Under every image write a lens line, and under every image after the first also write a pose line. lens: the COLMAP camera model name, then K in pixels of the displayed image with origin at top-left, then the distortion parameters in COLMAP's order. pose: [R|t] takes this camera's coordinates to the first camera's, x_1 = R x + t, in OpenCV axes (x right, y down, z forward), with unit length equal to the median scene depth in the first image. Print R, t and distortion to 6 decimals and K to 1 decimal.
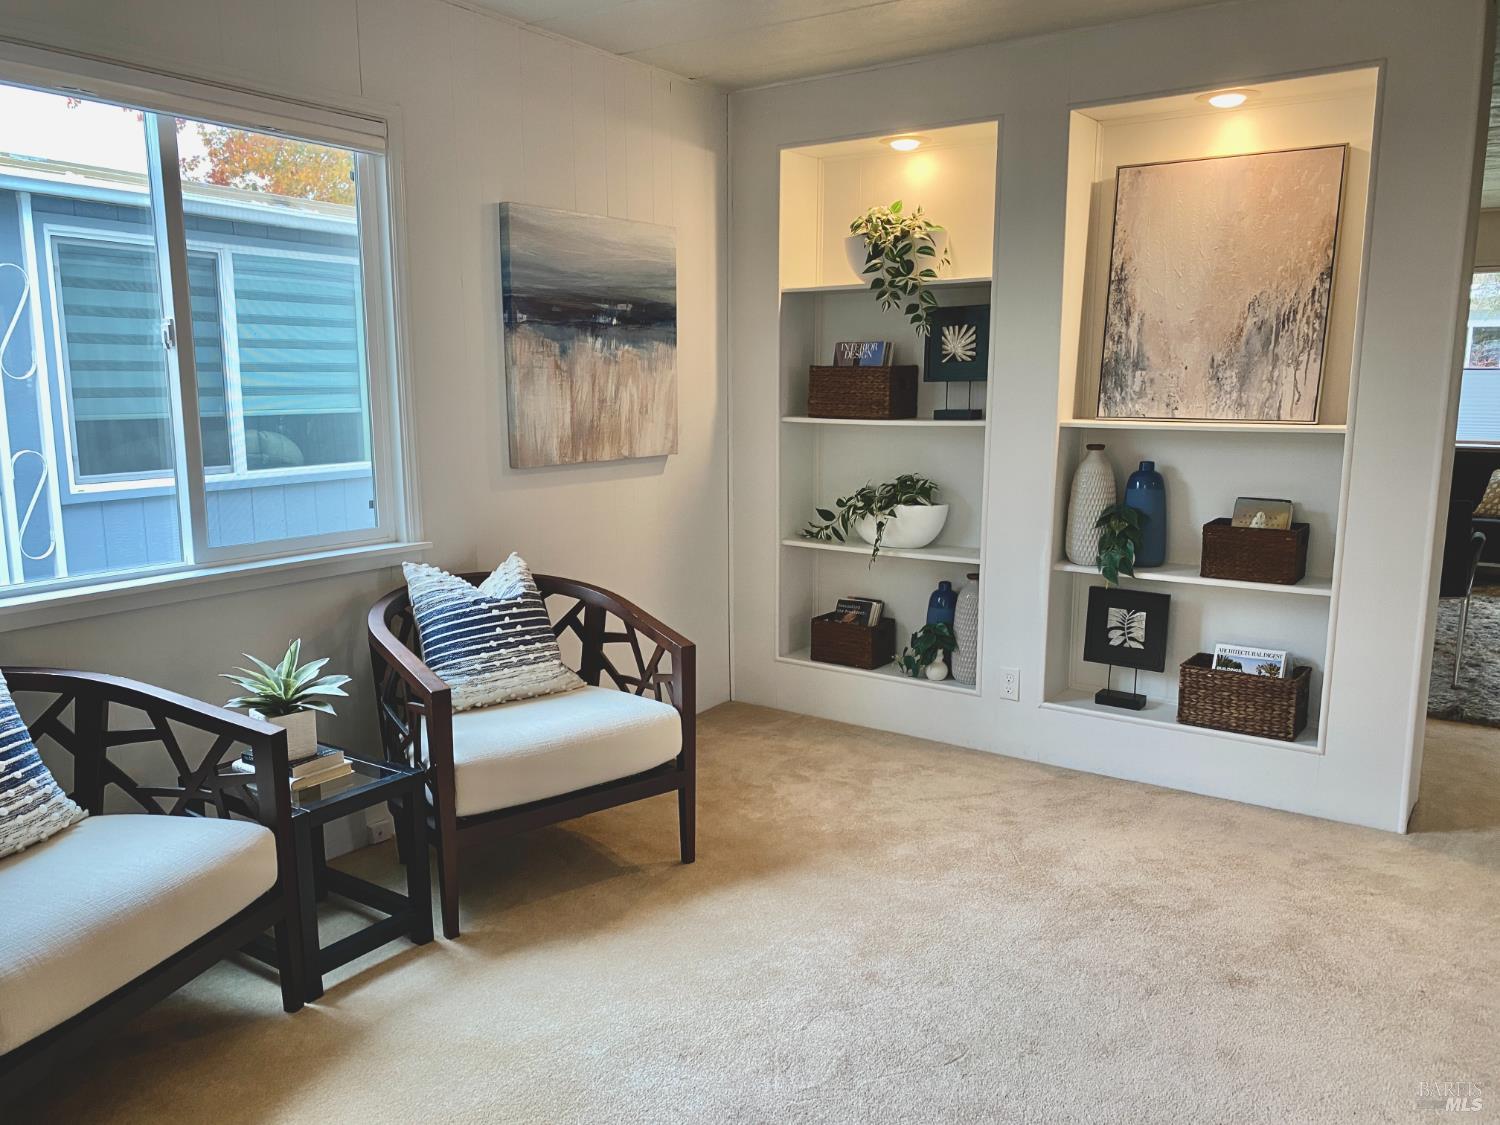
lens RADIAL K [[1119.5, 0, 722.5], [0, 1119.5, 570.1], [0, 0, 1]] dist [0.072449, -0.146193]
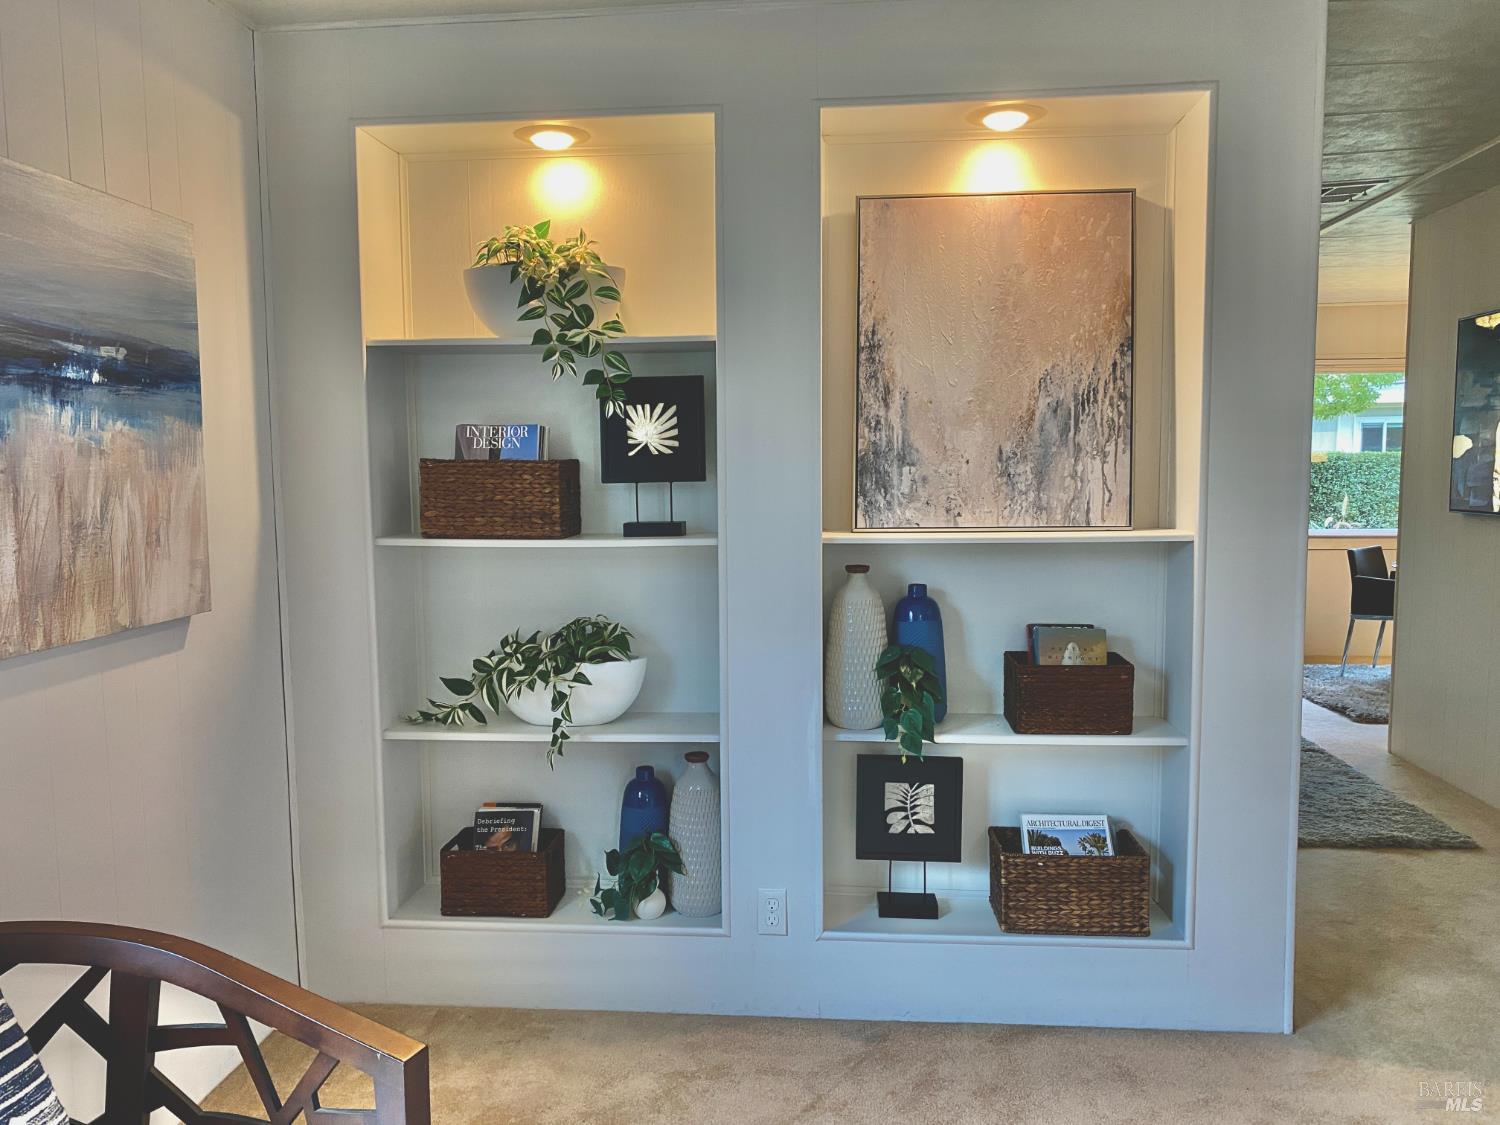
lens RADIAL K [[1119.5, 0, 722.5], [0, 1119.5, 570.1], [0, 0, 1]] dist [0.072449, -0.146193]
pose [[0.863793, -0.051555, 0.501201, -0.113017], [0.095260, 0.993521, -0.061979, -0.070974], [-0.494759, 0.101282, 0.863108, 0.410067]]
